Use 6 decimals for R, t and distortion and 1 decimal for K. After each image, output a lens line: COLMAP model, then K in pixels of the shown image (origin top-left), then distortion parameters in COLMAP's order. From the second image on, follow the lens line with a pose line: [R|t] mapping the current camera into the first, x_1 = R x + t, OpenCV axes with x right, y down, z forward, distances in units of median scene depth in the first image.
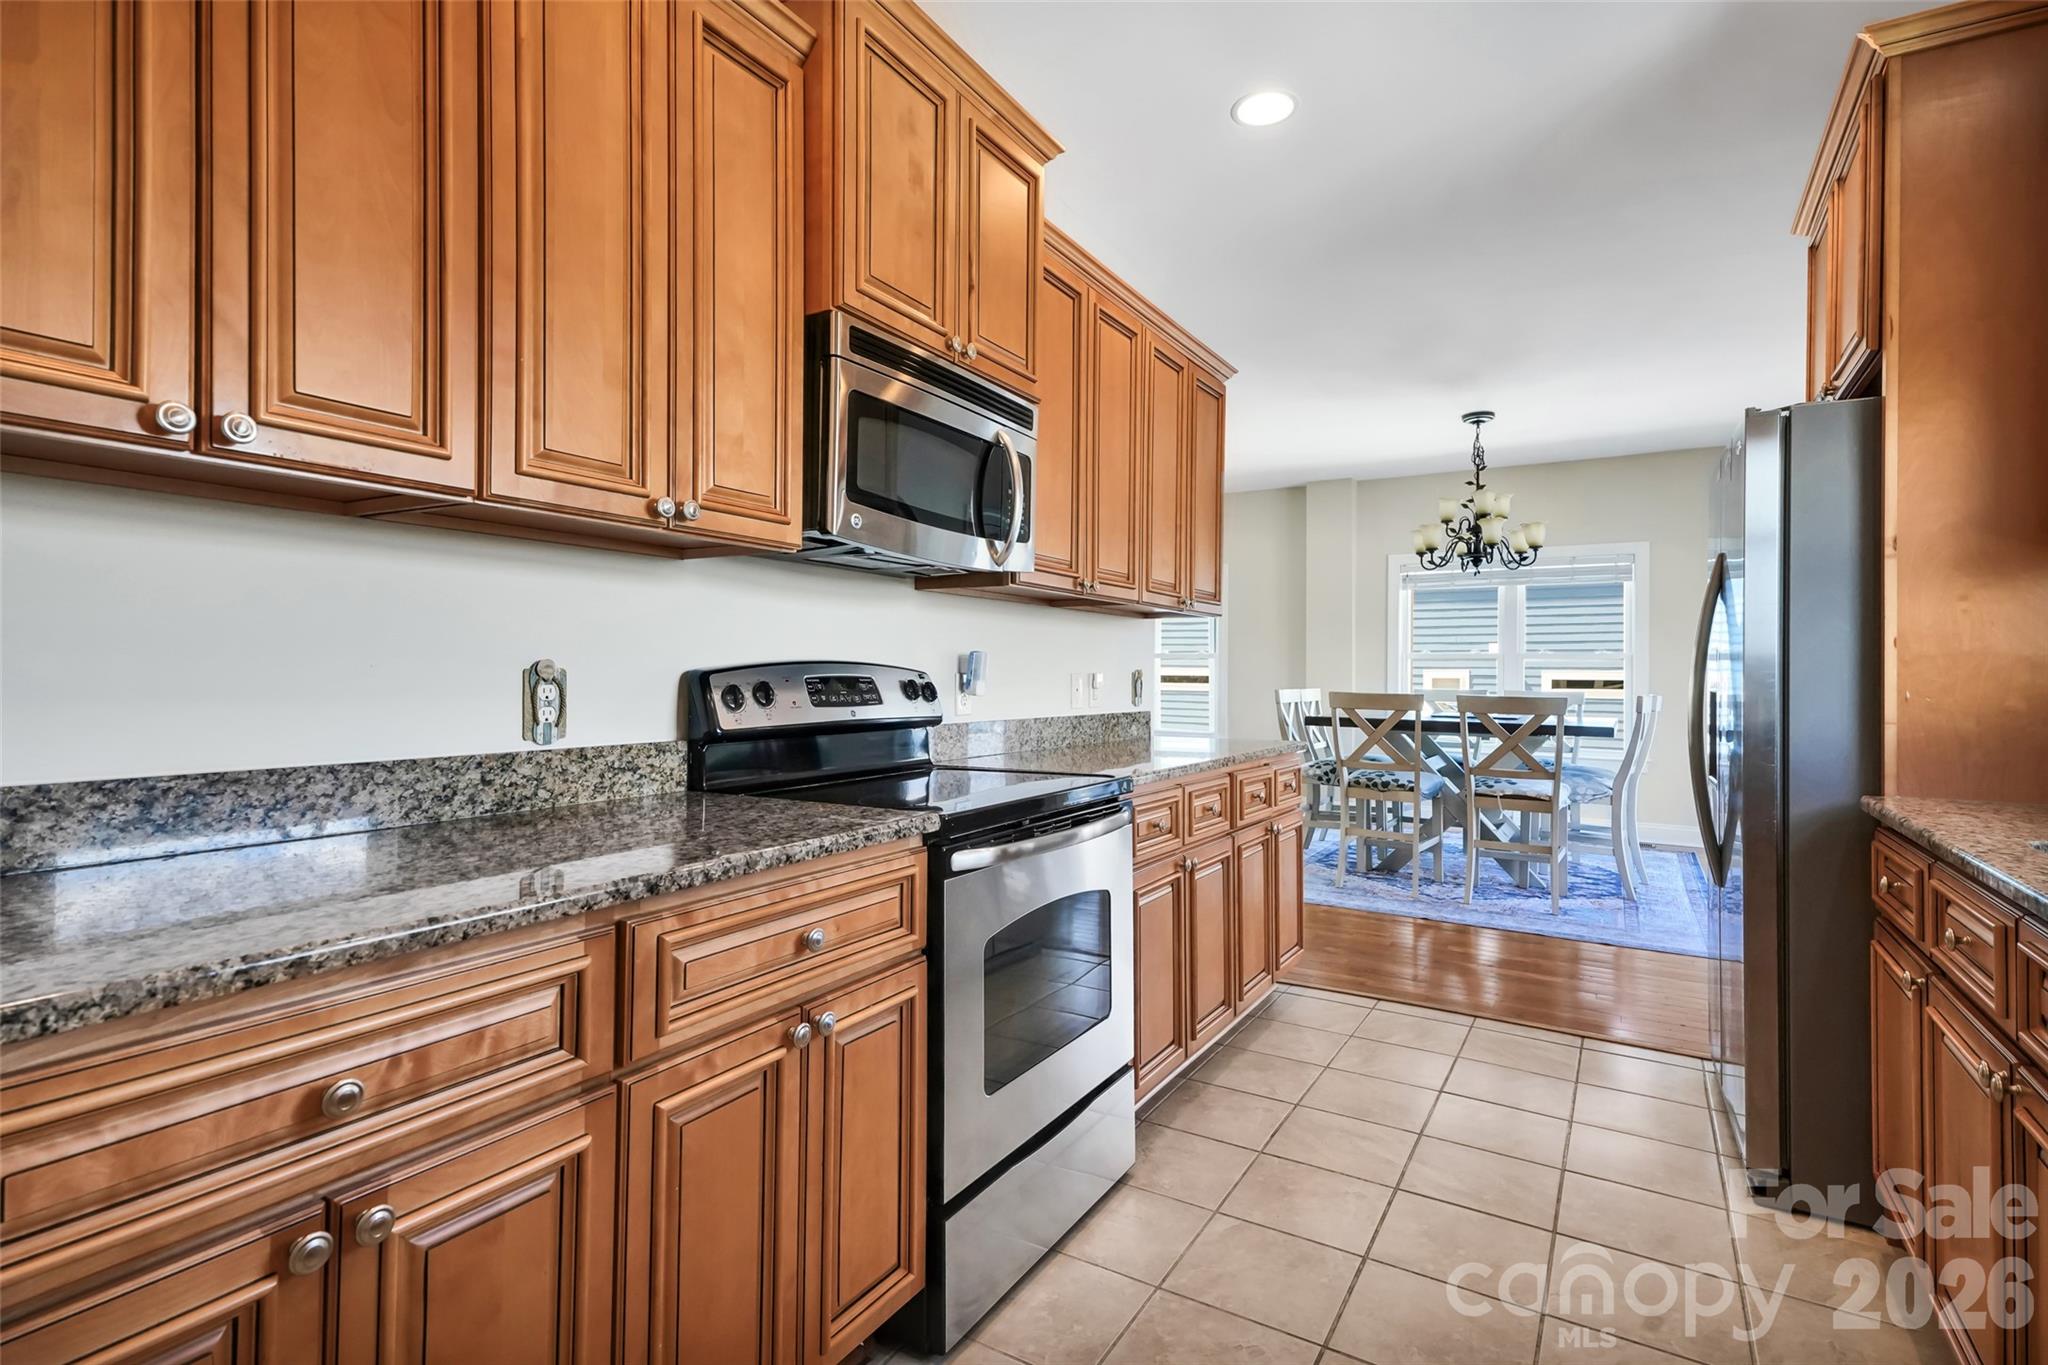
lens RADIAL K [[1028.1, 0, 1021.6], [0, 1028.1, 673.2], [0, 0, 1]] dist [0.064951, -0.004065]
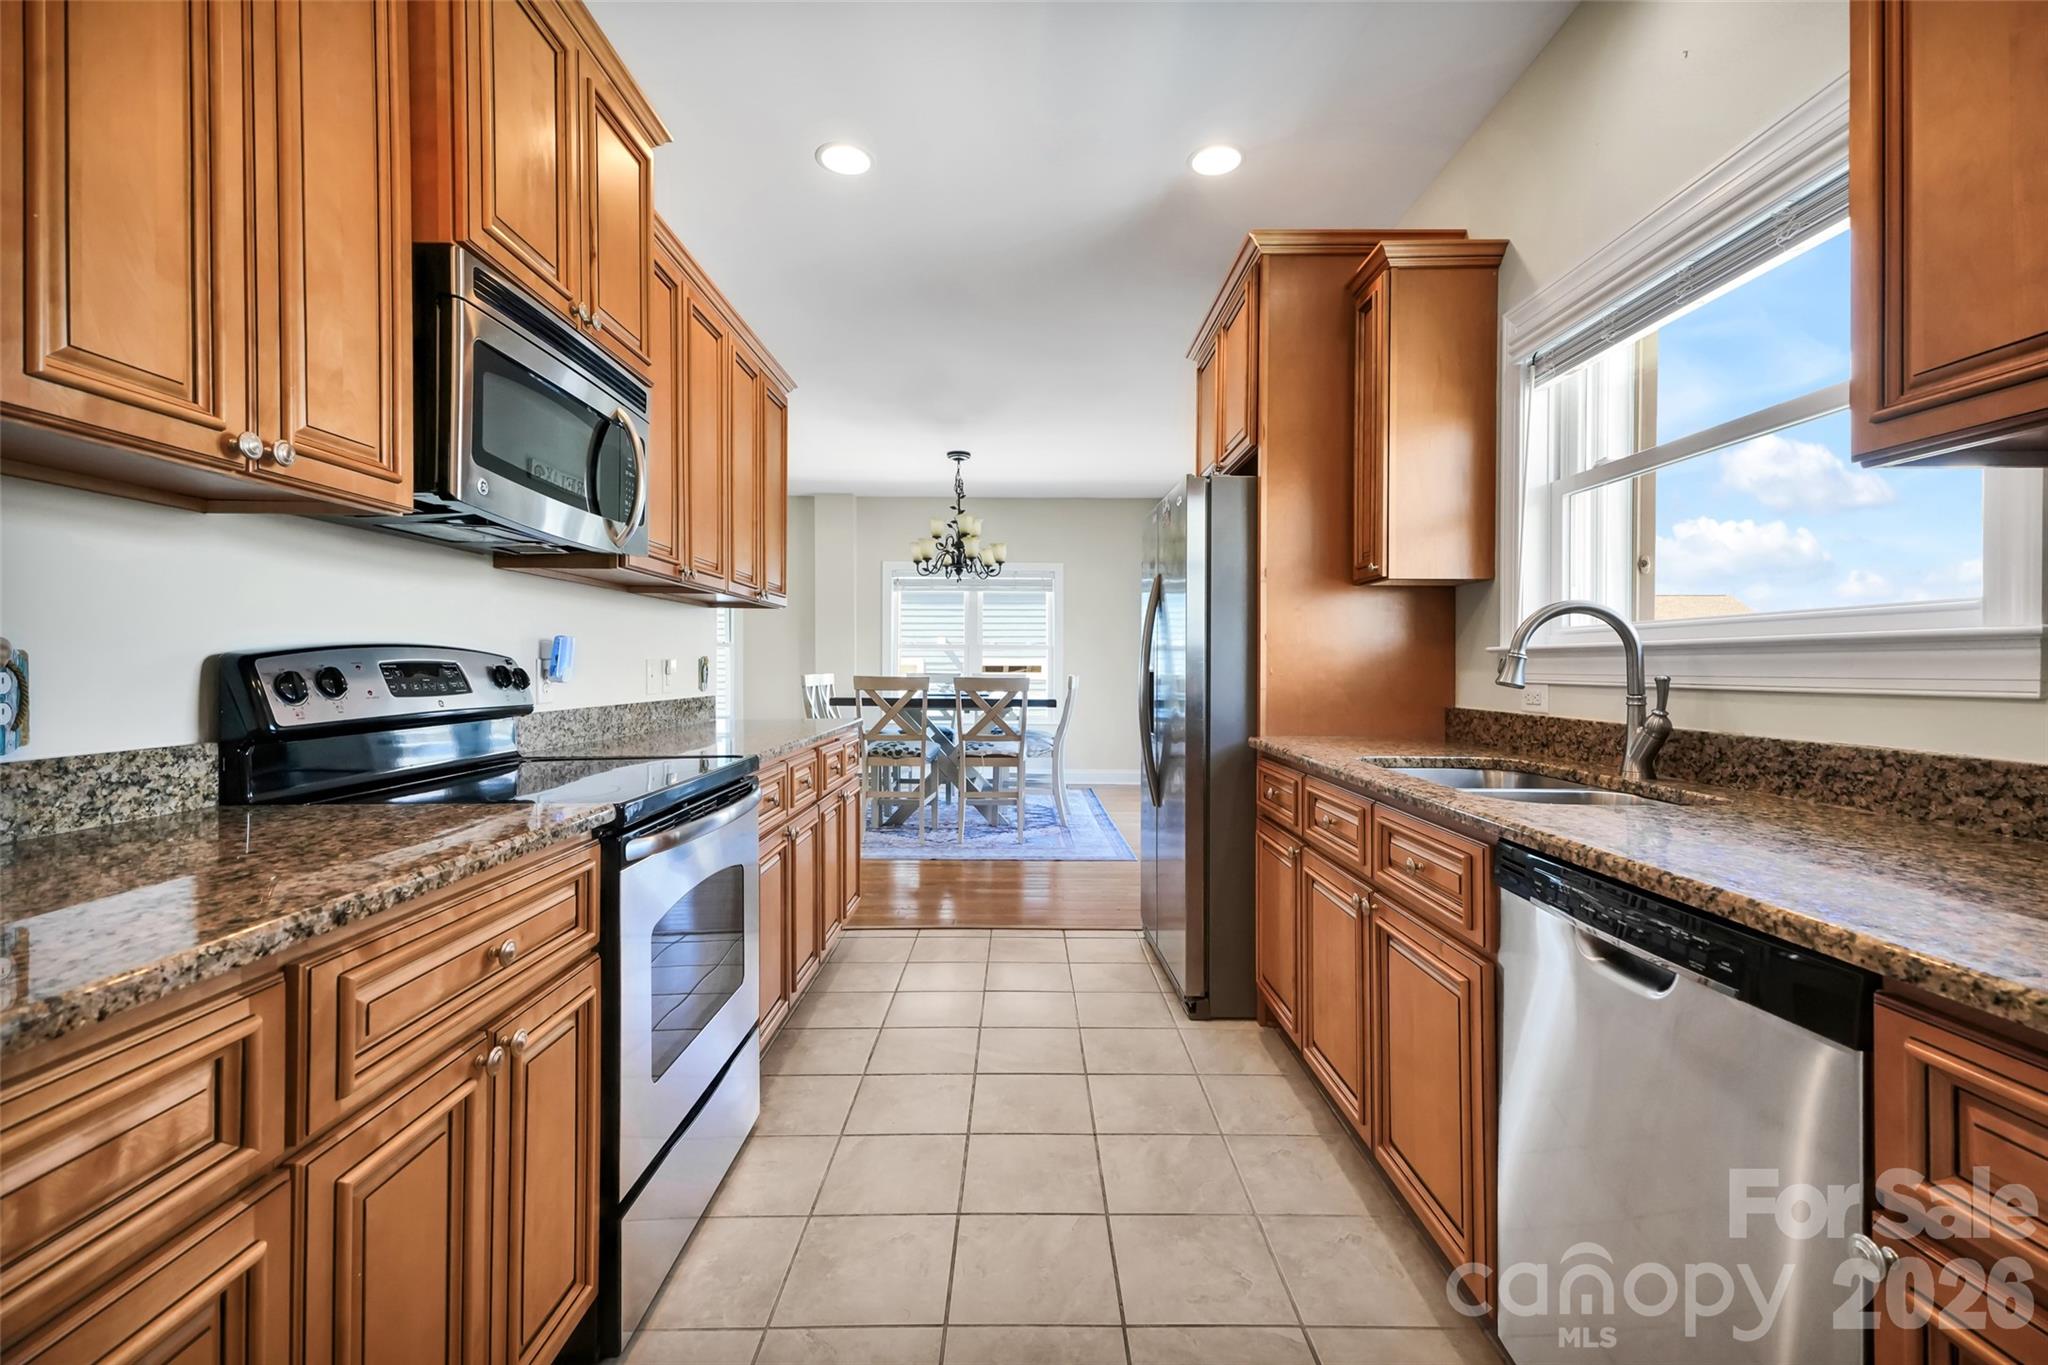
lens RADIAL K [[909.7, 0, 1018.6], [0, 909.7, 674.2], [0, 0, 1]] dist [0.044408, -0.002401]
pose [[0.853270, -0.011096, 0.521352, -0.170083], [0.004673, 0.999896, 0.013634, 0.005772], [-0.521449, -0.009197, 0.853233, 0.063112]]
